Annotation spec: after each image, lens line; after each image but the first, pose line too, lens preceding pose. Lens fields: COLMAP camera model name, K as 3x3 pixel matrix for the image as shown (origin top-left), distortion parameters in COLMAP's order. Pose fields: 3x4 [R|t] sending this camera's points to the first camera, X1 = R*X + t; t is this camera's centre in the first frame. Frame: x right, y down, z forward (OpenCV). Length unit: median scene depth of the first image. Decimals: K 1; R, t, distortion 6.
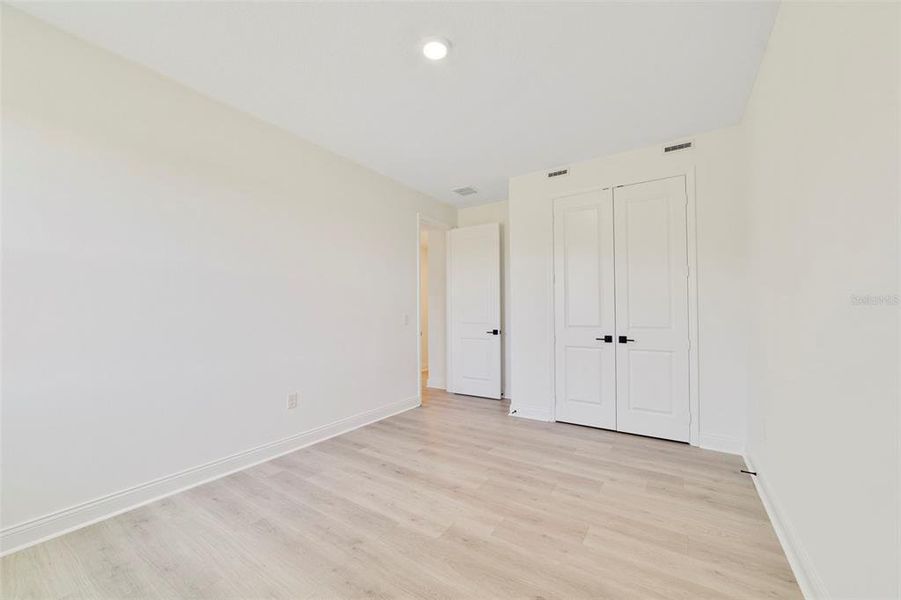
lens RADIAL K [[346.6, 0, 450.1], [0, 346.6, 308.6], [0, 0, 1]] dist [-0.001427, 0.000037]
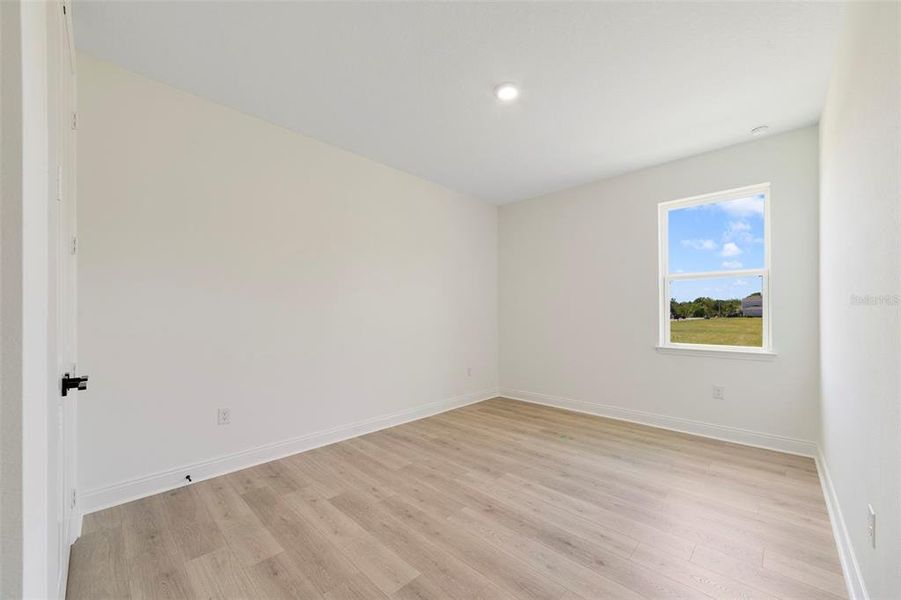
lens RADIAL K [[346.6, 0, 450.1], [0, 346.6, 308.6], [0, 0, 1]] dist [-0.001427, 0.000037]
pose [[-0.984049, 0.009750, 0.177630, -0.052326], [0.004548, 0.999549, -0.029668, 0.023824], [-0.177839, -0.028387, -0.983650, 2.016294]]
